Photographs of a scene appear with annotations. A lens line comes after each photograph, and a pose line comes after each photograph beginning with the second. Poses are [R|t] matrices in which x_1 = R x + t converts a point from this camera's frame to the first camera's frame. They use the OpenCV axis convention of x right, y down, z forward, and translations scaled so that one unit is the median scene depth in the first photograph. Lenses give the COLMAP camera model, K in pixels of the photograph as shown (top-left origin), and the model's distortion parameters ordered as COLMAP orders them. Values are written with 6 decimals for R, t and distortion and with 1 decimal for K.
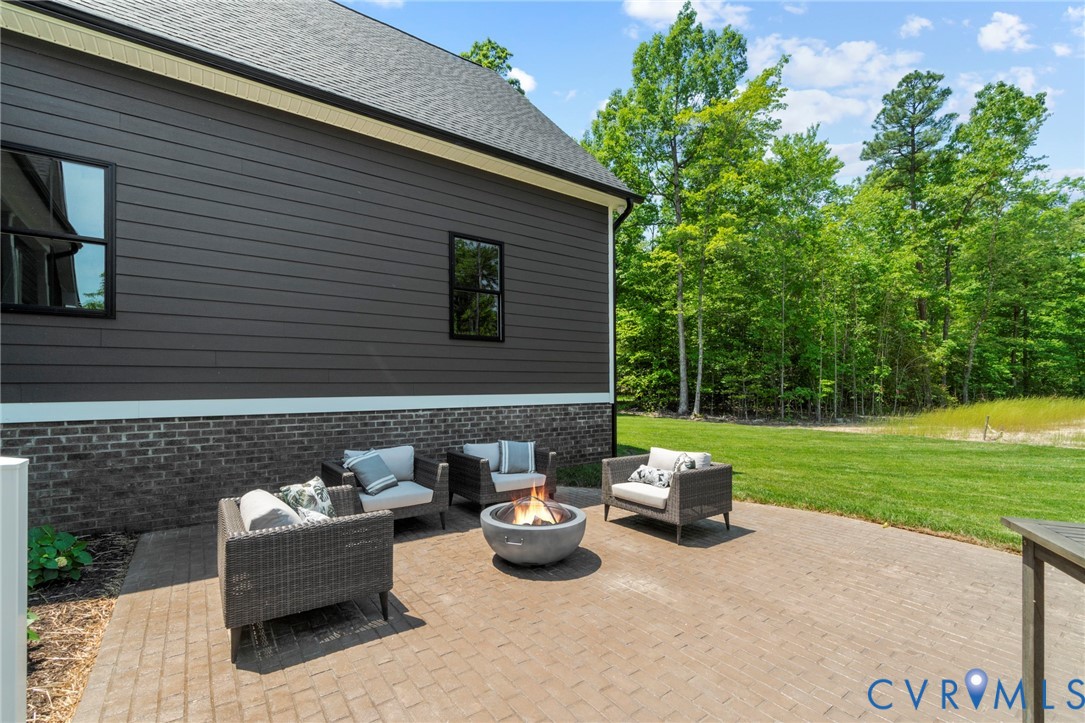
lens RADIAL K [[463.2, 0, 538.7], [0, 463.2, 387.4], [0, 0, 1]] dist [-0.000658, -0.000402]
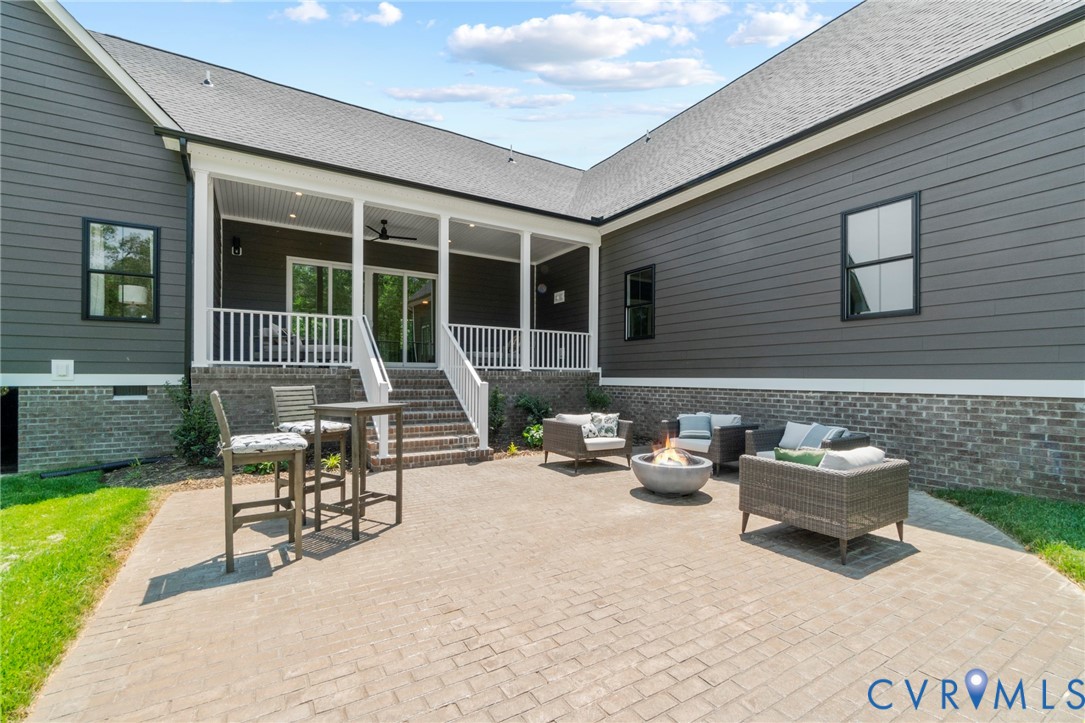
lens RADIAL K [[470.2, 0, 544.0], [0, 470.2, 354.0], [0, 0, 1]] dist [-0.002061, 0.000018]
pose [[-0.044281, -0.041305, -0.998165, 0.531182], [-0.005698, 0.999139, -0.041093, 0.005592], [0.999003, 0.003867, -0.044479, 0.256261]]
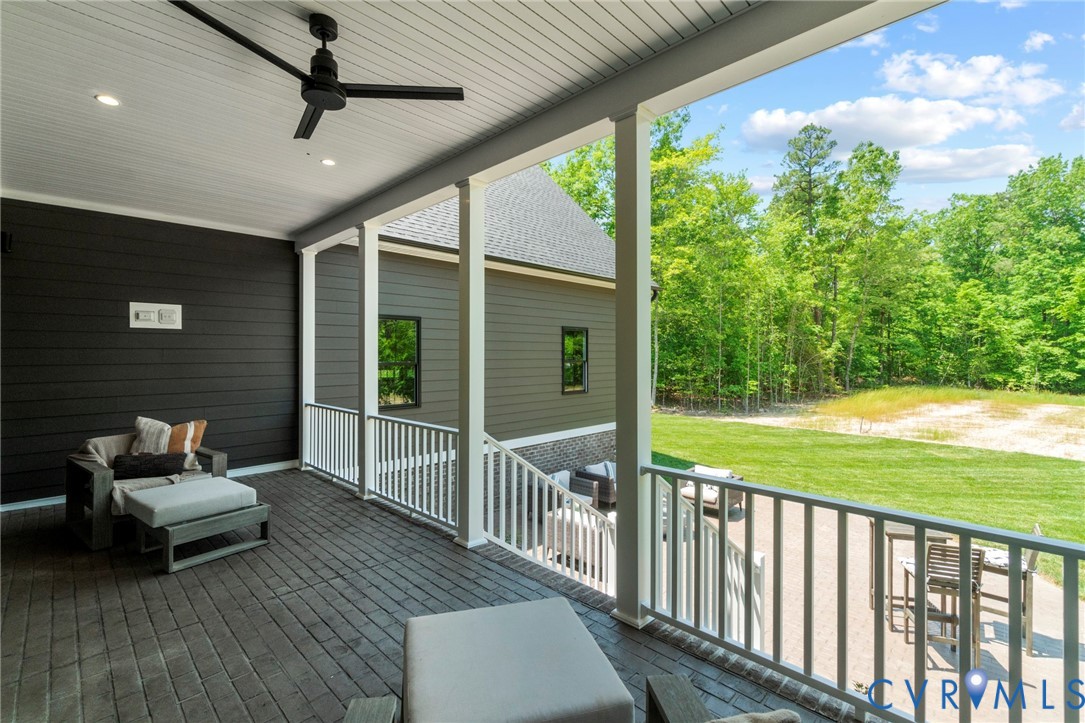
lens RADIAL K [[470.2, 0, 544.0], [0, 470.2, 354.0], [0, 0, 1]] dist [-0.002061, 0.000018]
pose [[0.984947, 0.004314, 0.172803, -0.330006], [-0.002736, 0.999952, -0.009372, -0.143052], [-0.172835, 0.008758, 0.984912, -0.343877]]
